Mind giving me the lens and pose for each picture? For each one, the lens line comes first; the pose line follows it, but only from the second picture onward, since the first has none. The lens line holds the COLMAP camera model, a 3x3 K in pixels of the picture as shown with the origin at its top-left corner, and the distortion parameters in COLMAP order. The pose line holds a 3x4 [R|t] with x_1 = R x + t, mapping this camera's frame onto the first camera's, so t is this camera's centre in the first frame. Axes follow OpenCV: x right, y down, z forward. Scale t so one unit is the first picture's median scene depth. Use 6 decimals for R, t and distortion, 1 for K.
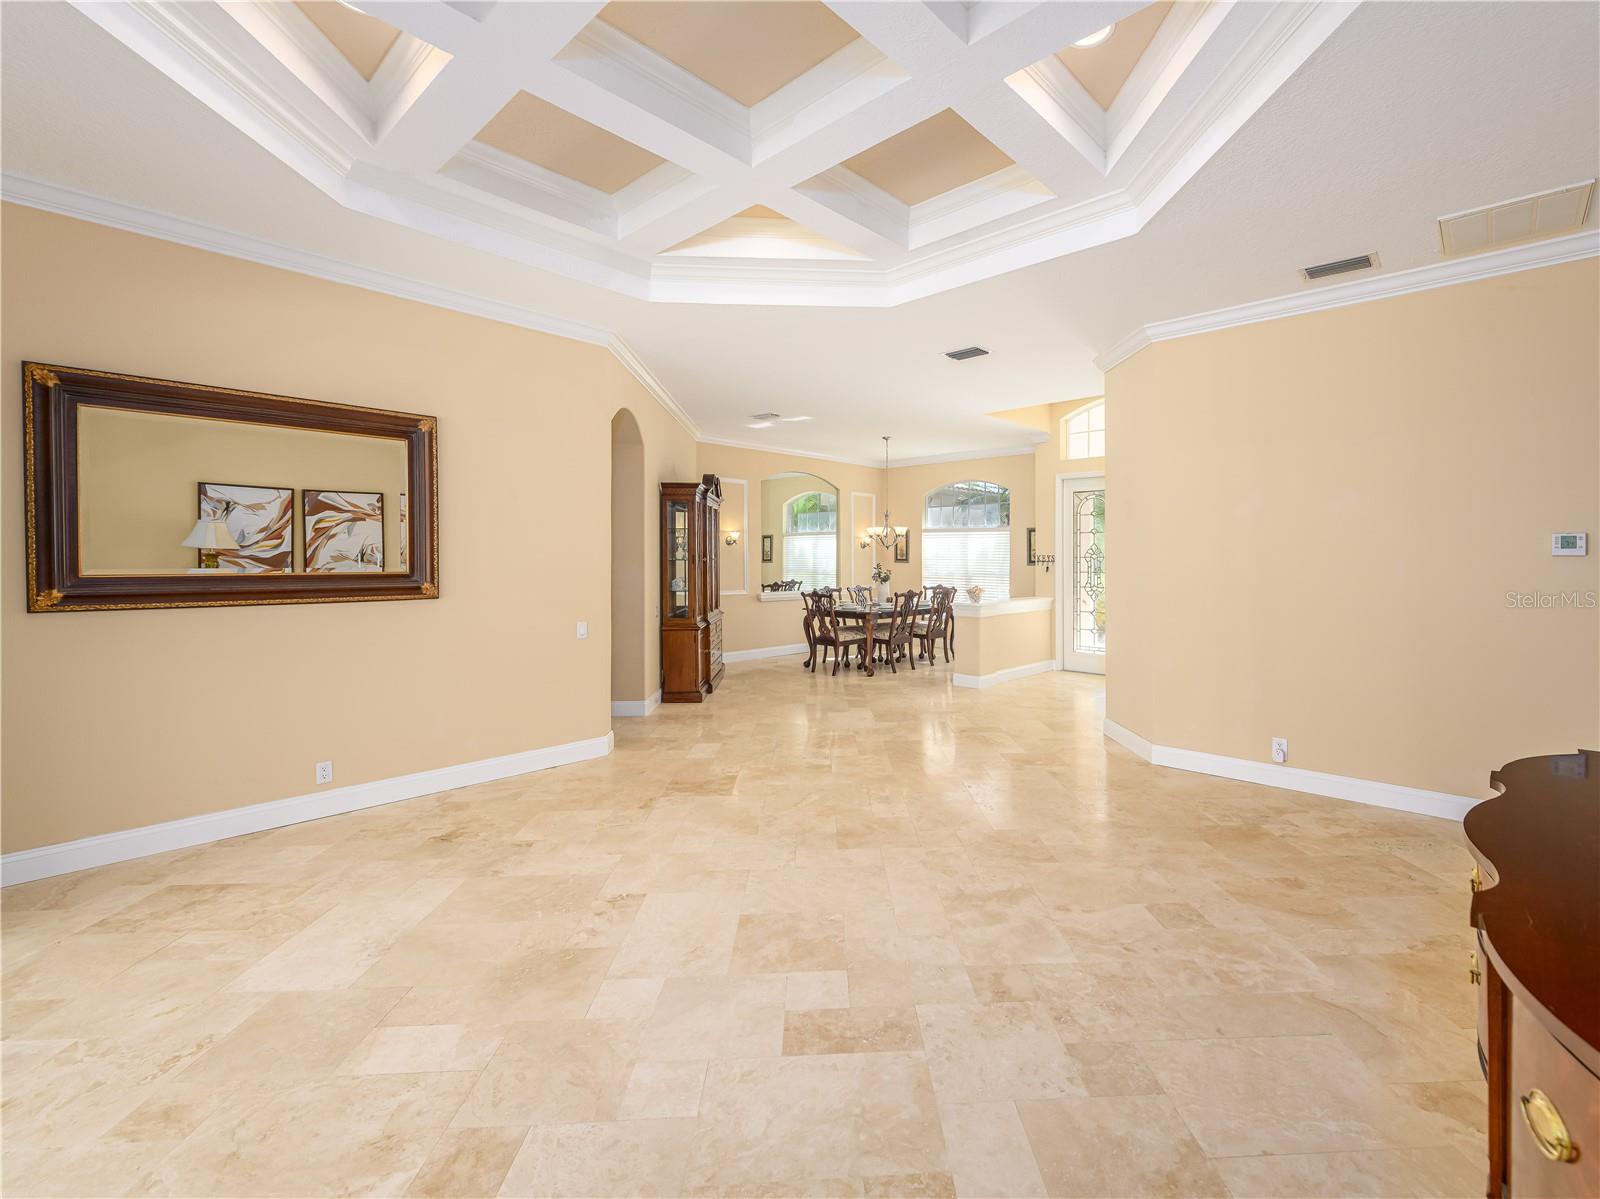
lens RADIAL K [[728.8, 0, 798.3], [0, 728.8, 572.7], [0, 0, 1]] dist [0.001676, 0.000112]
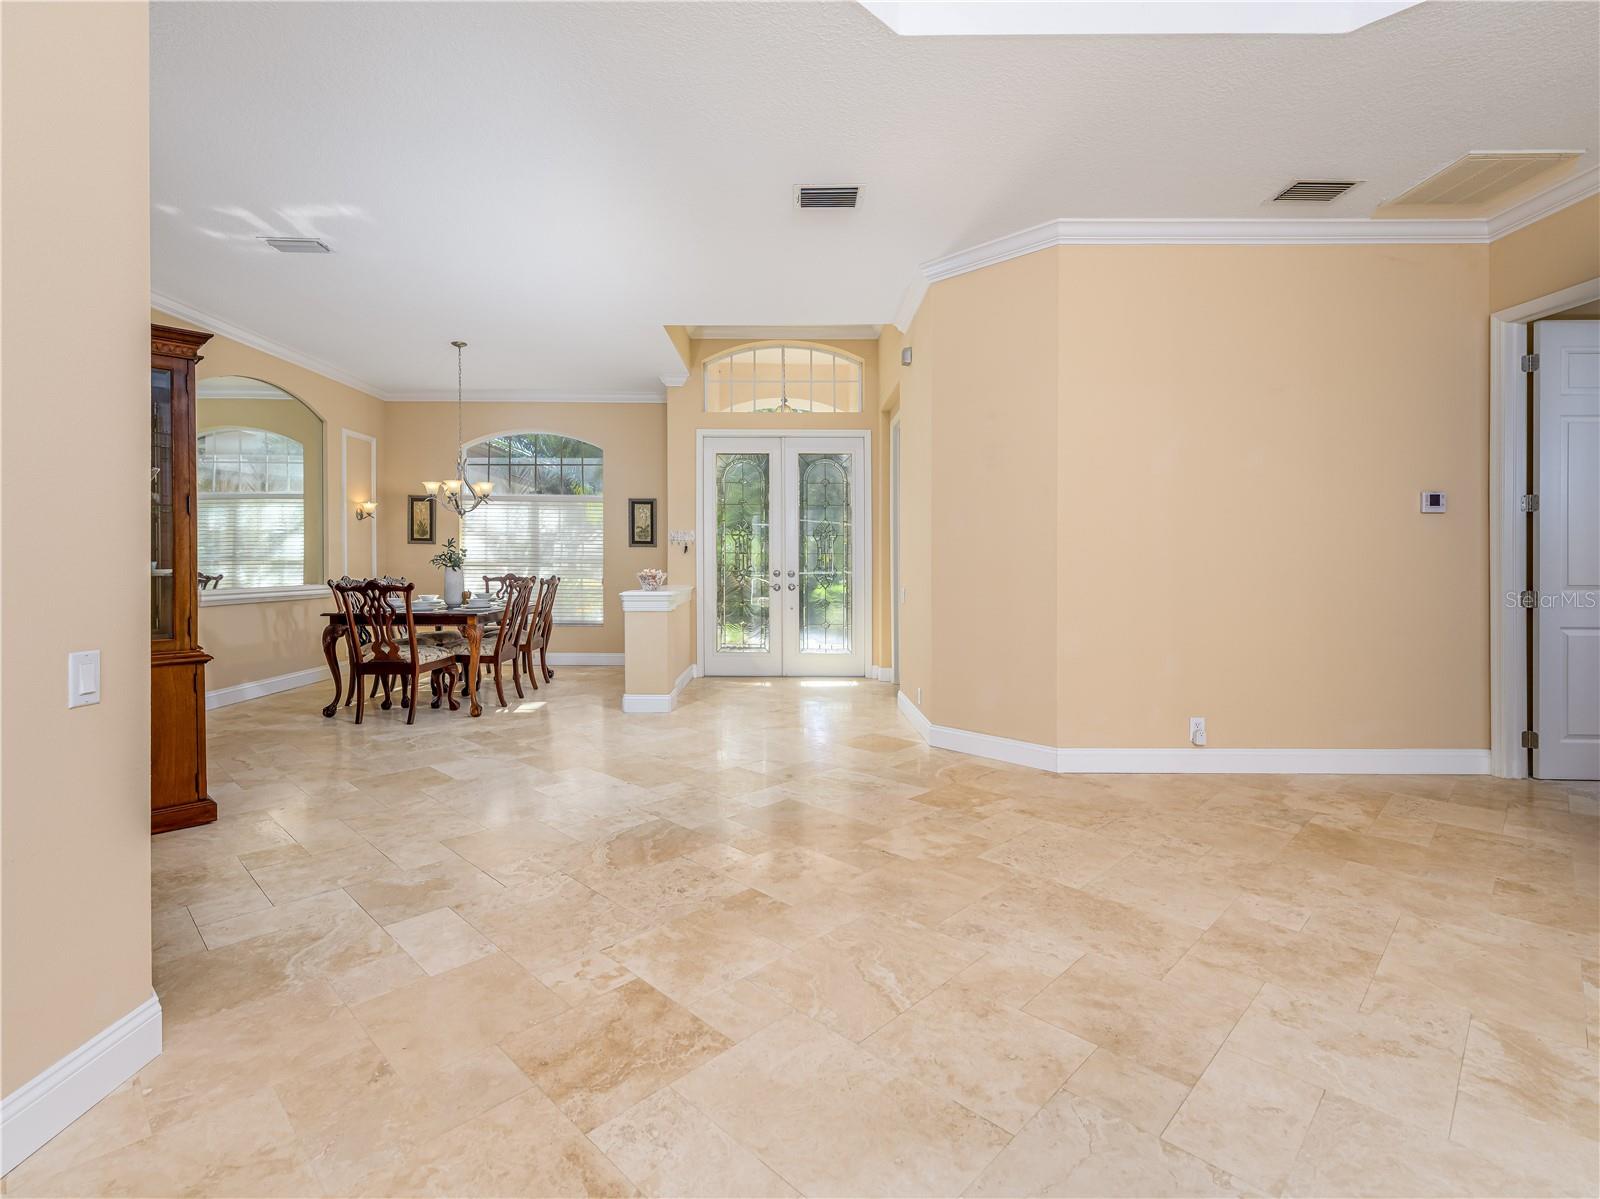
lens RADIAL K [[799.7, 0, 798.7], [0, 799.7, 570.5], [0, 0, 1]] dist [0.005532, 0.000001]
pose [[0.712186, -0.006199, 0.701964, -0.358020], [0.010185, 0.999947, -0.001503, 0.042226], [-0.701917, 0.008220, 0.712211, 0.621907]]
